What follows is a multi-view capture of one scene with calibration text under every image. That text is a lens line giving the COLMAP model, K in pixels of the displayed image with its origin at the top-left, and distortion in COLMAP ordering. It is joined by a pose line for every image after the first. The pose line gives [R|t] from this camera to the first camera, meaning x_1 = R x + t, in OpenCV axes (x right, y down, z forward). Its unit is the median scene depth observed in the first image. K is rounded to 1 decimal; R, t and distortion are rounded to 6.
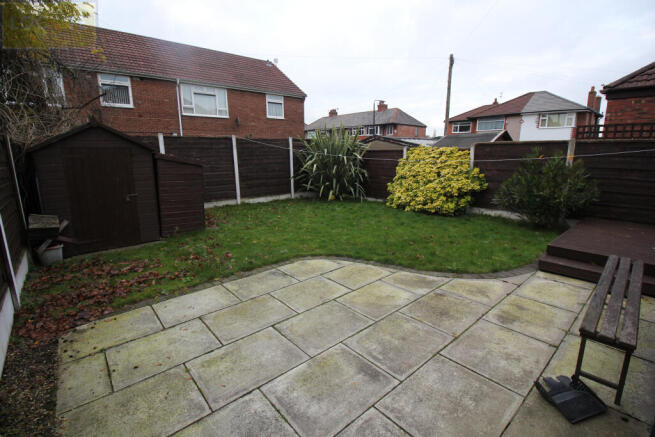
lens RADIAL K [[302.9, 0, 328.7], [0, 302.9, 214.0], [0, 0, 1]] dist [-0.011374, -0.001201]
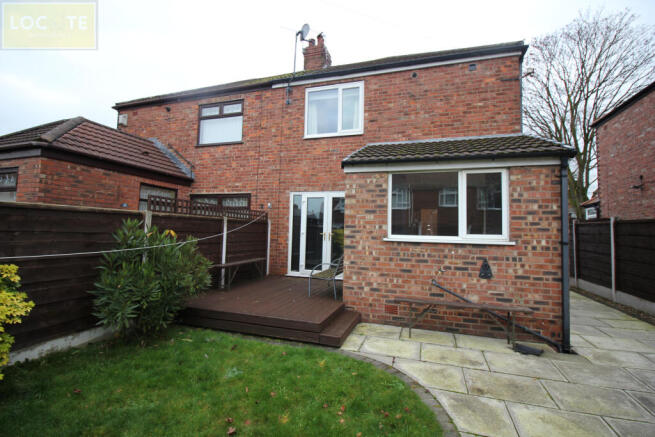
lens RADIAL K [[302.9, 0, 328.7], [0, 302.9, 214.0], [0, 0, 1]] dist [-0.011374, -0.001201]
pose [[-0.514856, 0.036047, 0.856518, -0.180017], [0.147110, 0.988010, 0.046847, -0.351363], [-0.844560, 0.150122, -0.513986, 1.692652]]
